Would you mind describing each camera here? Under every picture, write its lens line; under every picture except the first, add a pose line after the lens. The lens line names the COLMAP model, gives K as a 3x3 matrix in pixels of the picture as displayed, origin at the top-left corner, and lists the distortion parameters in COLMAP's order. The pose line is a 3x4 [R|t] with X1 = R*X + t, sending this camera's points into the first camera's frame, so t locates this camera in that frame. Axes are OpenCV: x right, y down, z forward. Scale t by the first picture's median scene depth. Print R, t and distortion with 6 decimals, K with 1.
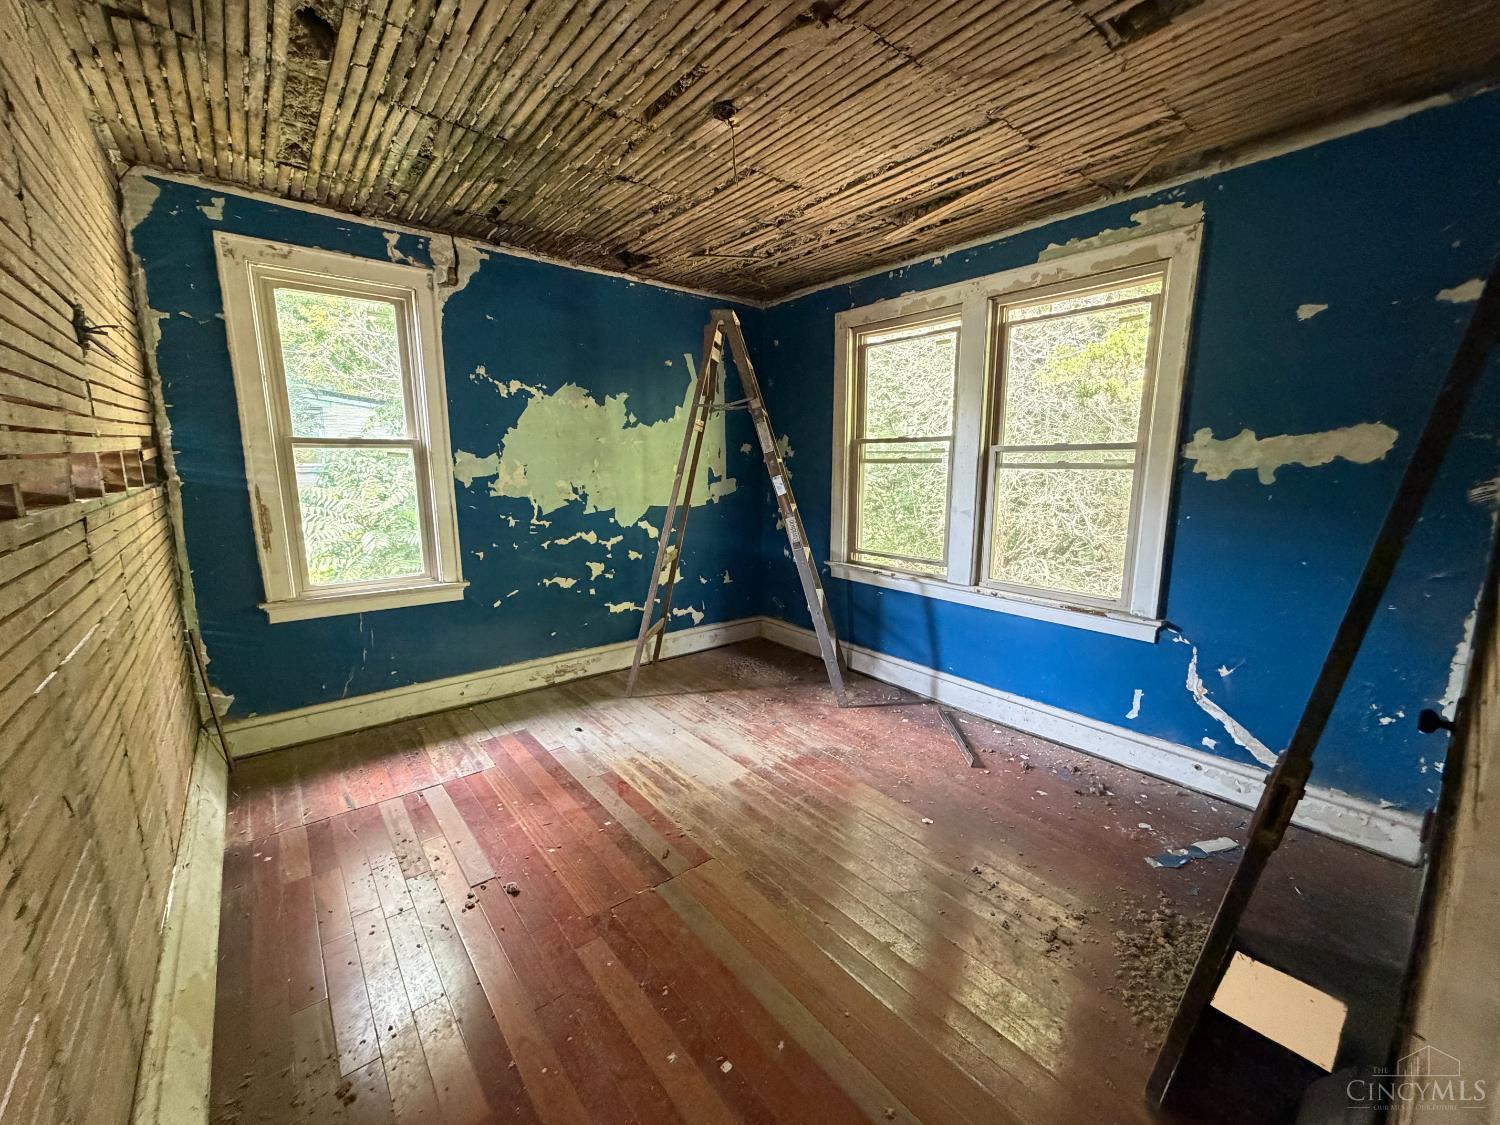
lens RADIAL K [[599.3, 0, 746.6], [0, 599.3, 563.7], [0, 0, 1]] dist [-0.000409, 0.000365]
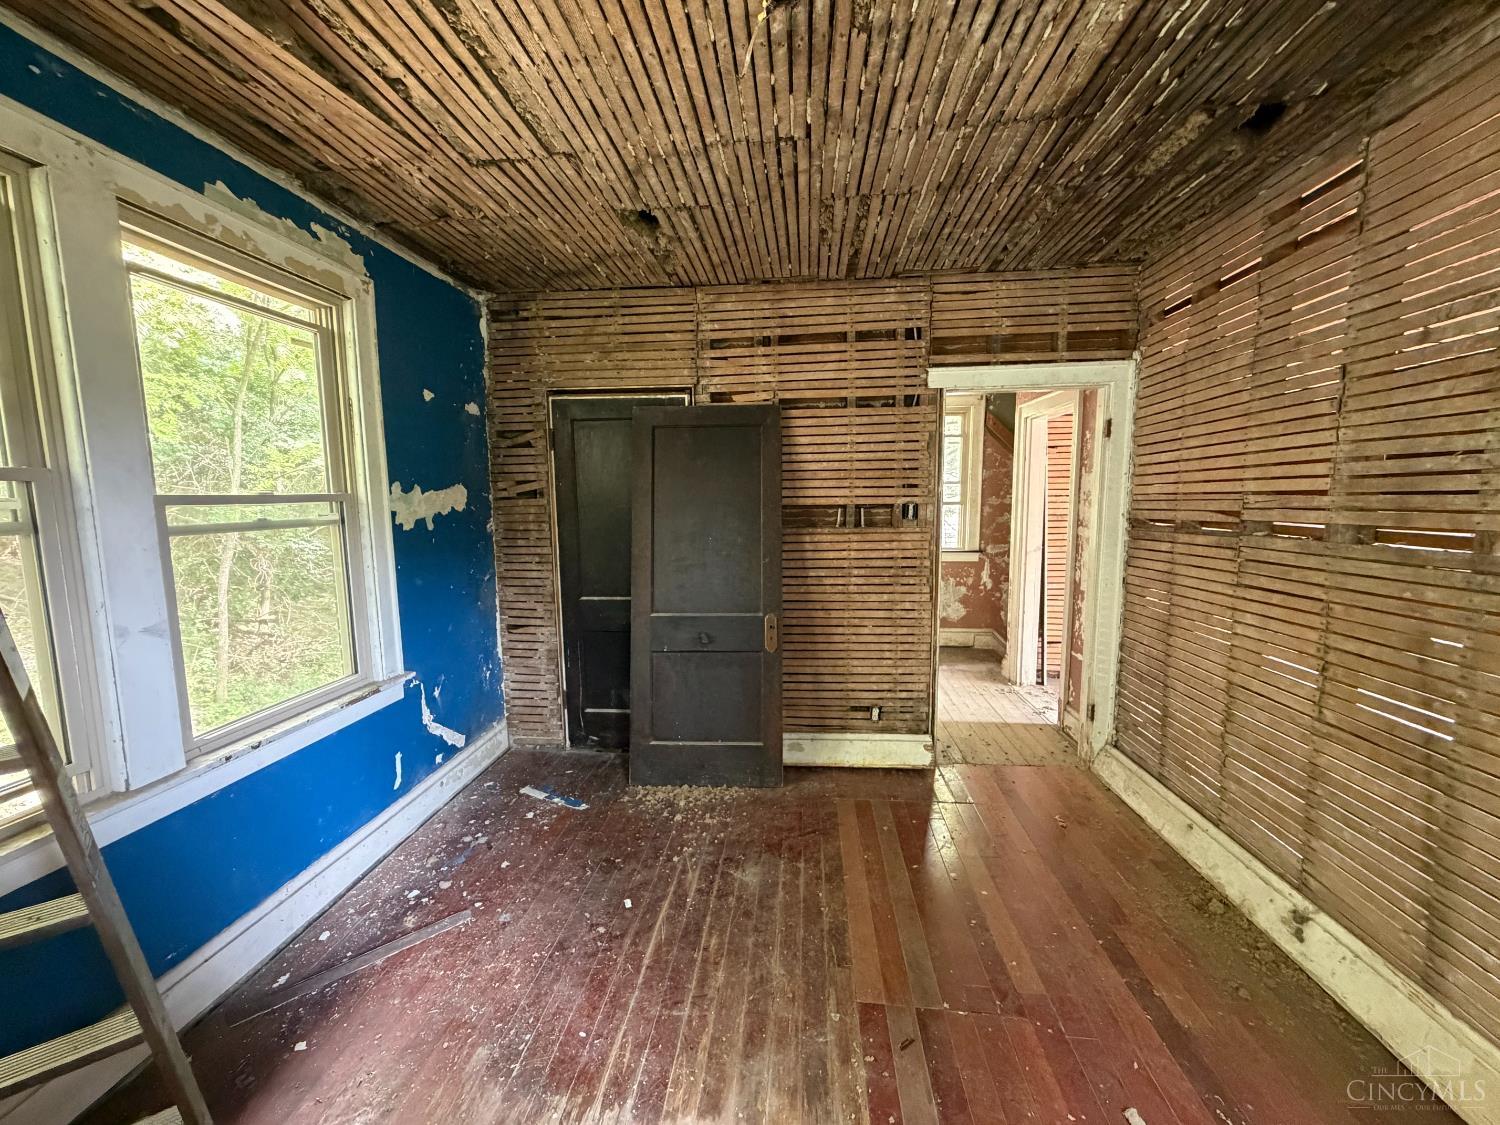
lens RADIAL K [[599.3, 0, 743.6], [0, 599.3, 565.5], [0, 0, 1]] dist [-0.000409, 0.000365]
pose [[-0.706910, -0.076076, 0.703201, -0.344732], [0.130139, 0.963236, 0.235034, -0.209180], [-0.695228, 0.257662, -0.671020, 1.093596]]
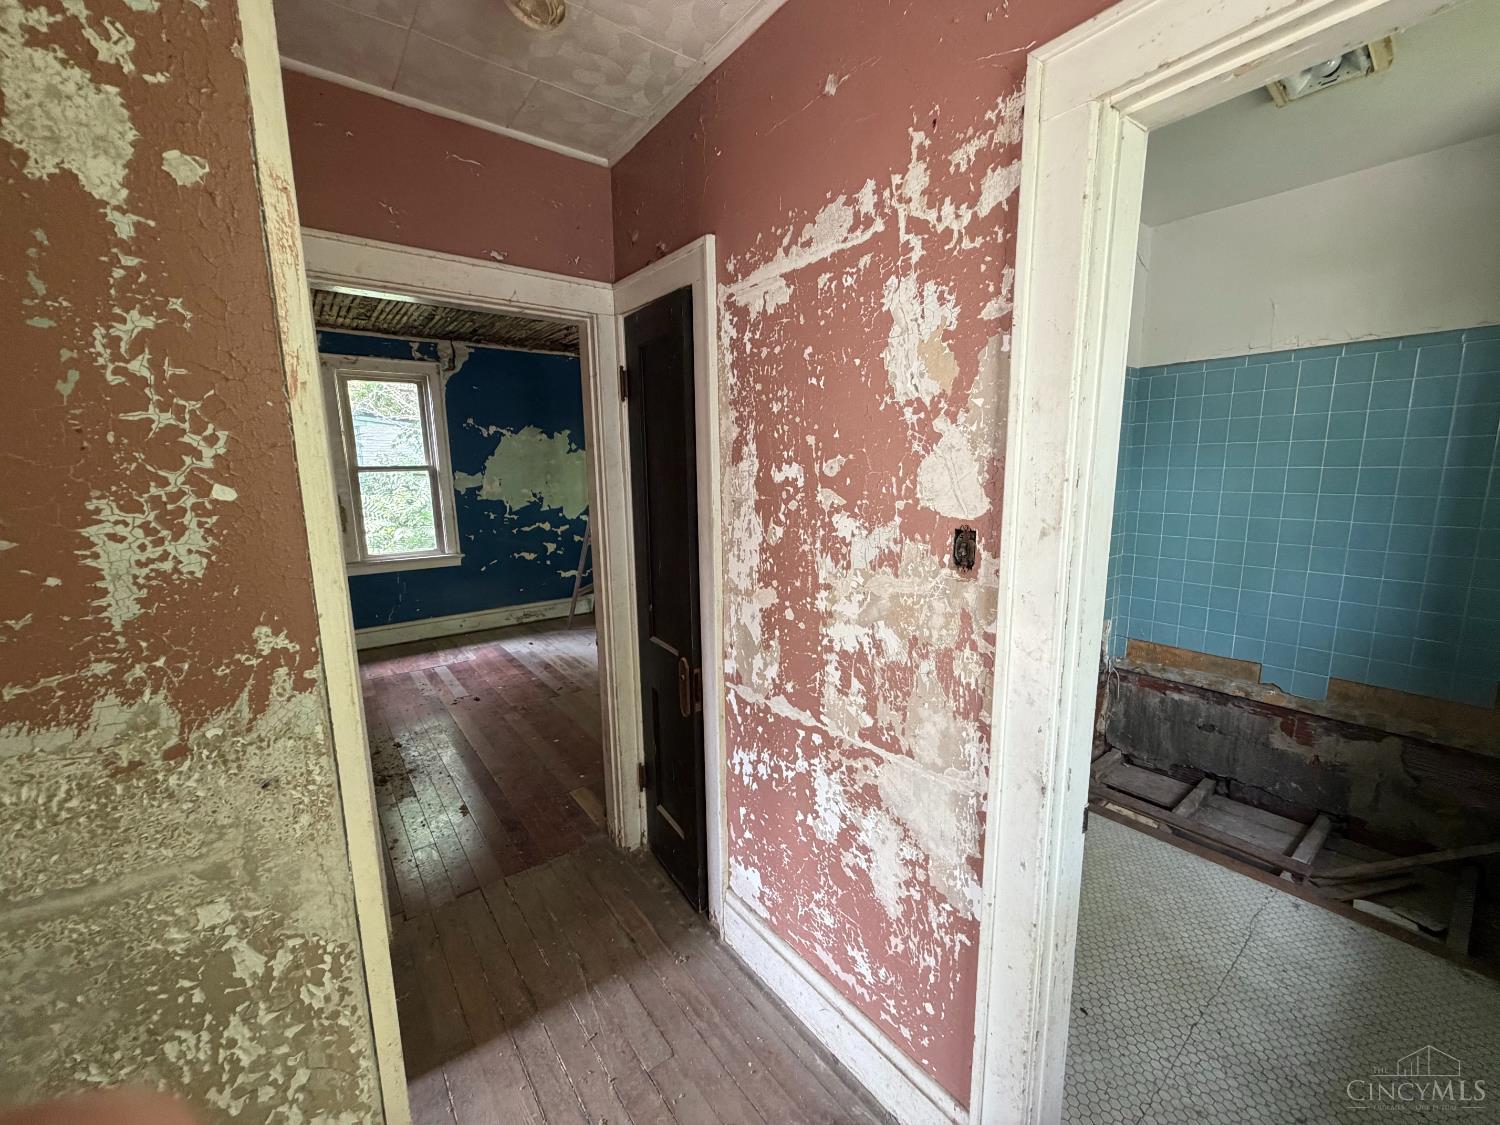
lens RADIAL K [[599.3, 0, 748.0], [0, 599.3, 561.3], [0, 0, 1]] dist [-0.000409, 0.000365]
pose [[0.999380, -0.011276, -0.033339, 0.382725], [0.011099, 0.999923, -0.005478, 0.075469], [0.033398, 0.005105, 0.999429, -0.630331]]
